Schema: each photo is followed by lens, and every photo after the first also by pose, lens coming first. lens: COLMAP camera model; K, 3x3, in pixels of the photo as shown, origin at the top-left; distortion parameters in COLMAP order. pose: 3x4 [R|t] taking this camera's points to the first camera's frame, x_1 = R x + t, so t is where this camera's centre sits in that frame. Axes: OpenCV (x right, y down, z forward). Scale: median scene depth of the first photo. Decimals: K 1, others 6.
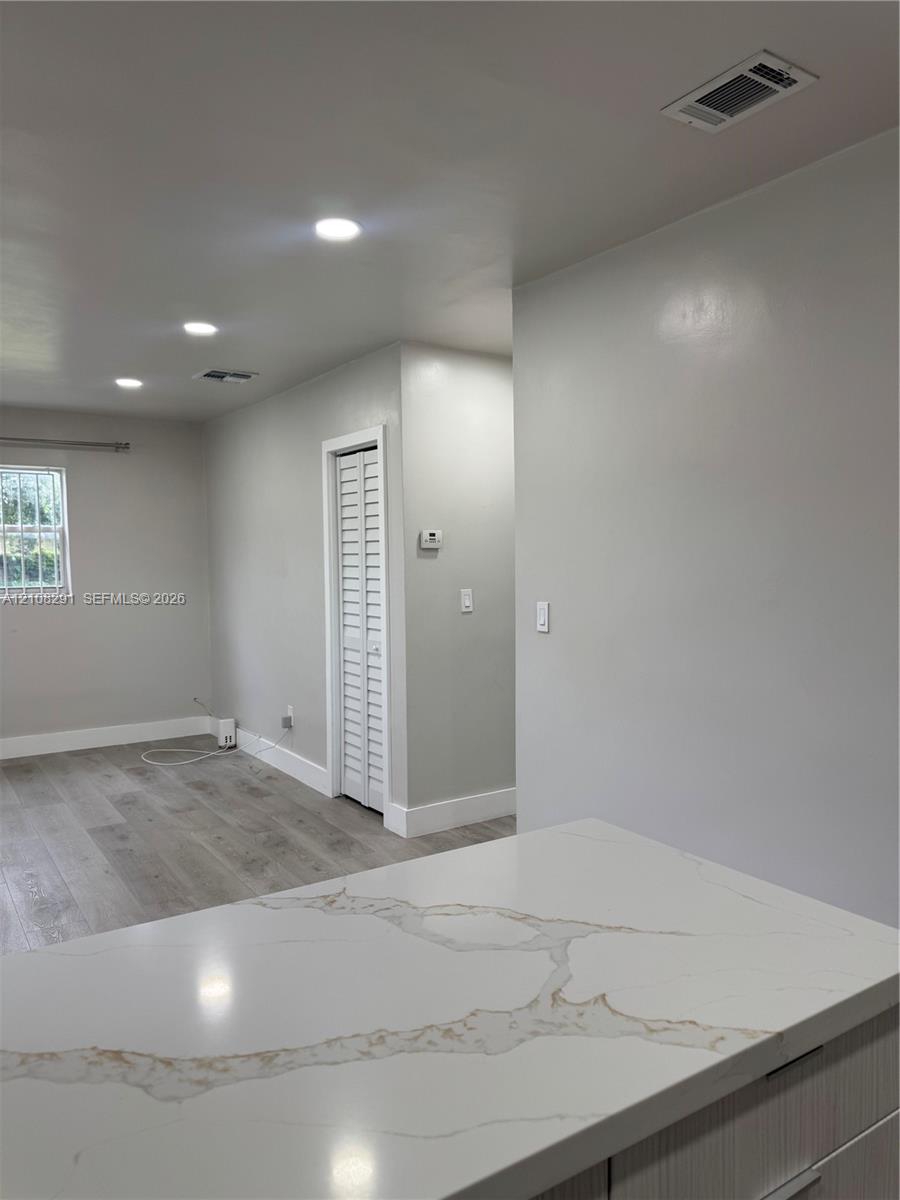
lens RADIAL K [[841.1, 0, 447.5], [0, 841.1, 599.7], [0, 0, 1]] dist [0.039625, -0.027783]
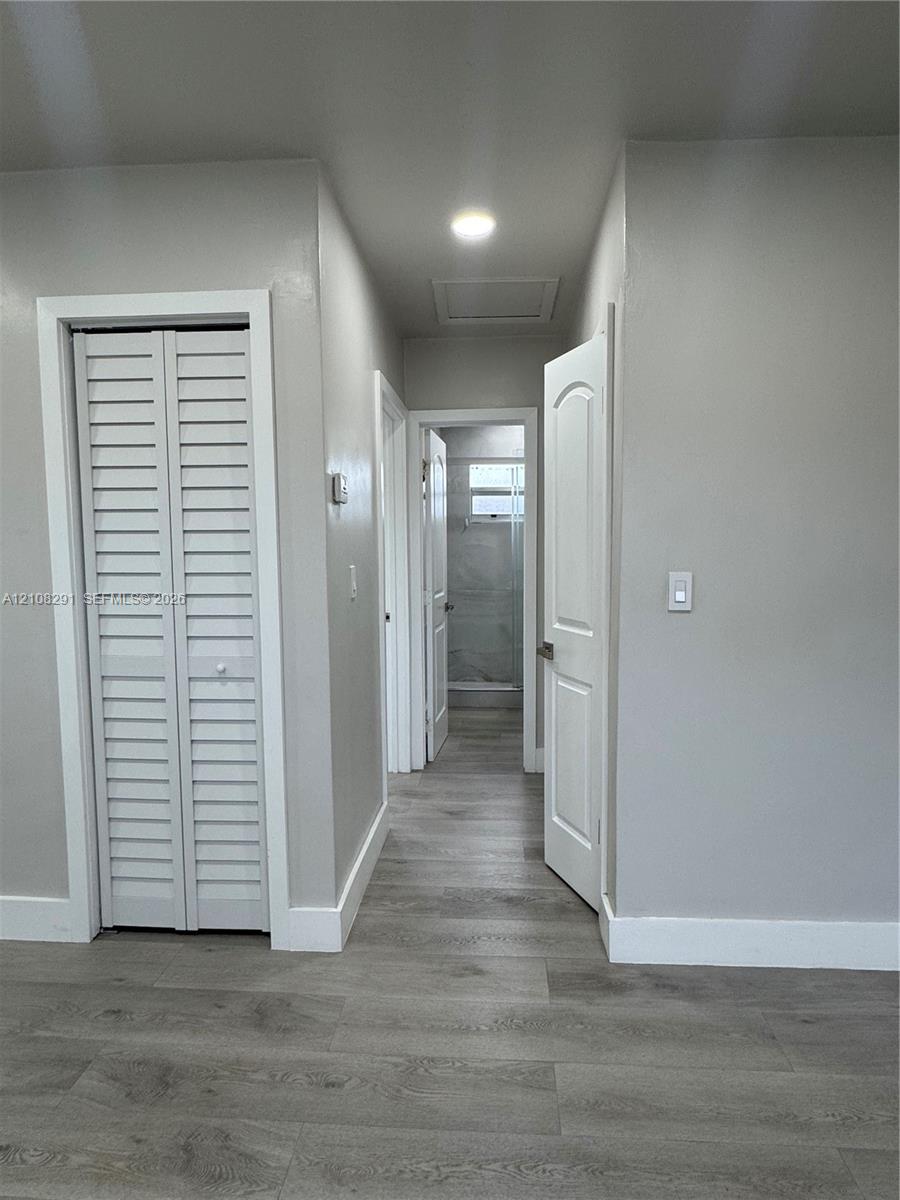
lens RADIAL K [[693.5, 0, 448.9], [0, 693.5, 601.1], [0, 0, 1]] dist [0.004208, -0.000032]
pose [[0.610467, -0.066486, 0.789246, -0.382907], [0.041393, 0.997787, 0.052036, -0.009672], [-0.790960, 0.000903, 0.611868, 0.580624]]
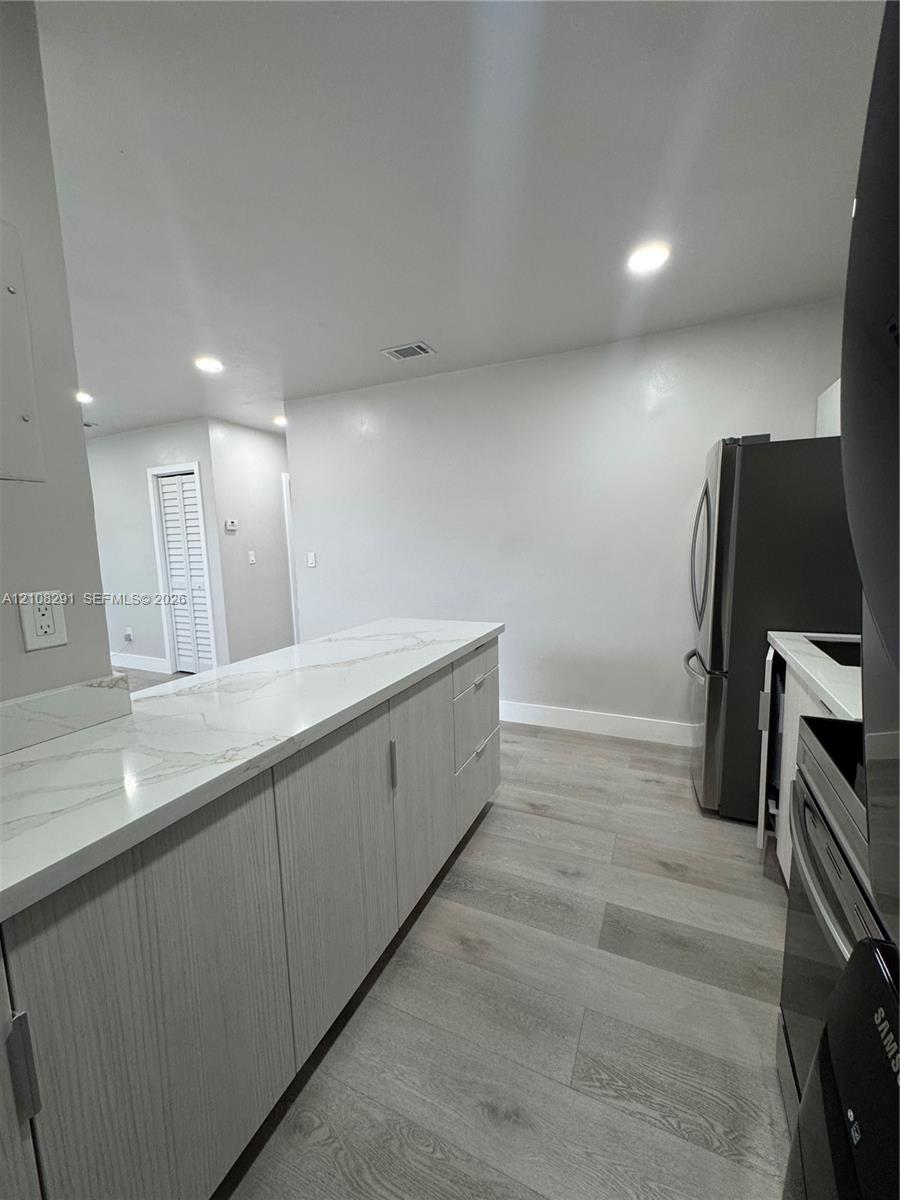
lens RADIAL K [[479.5, 0, 449.3], [0, 479.5, 595.8], [0, 0, 1]] dist [-0.007157, 0.000348]
pose [[0.844278, -0.082053, 0.529586, -0.181324], [0.048327, 0.995840, 0.077249, 0.025769], [-0.533721, -0.039627, 0.844731, -0.162263]]
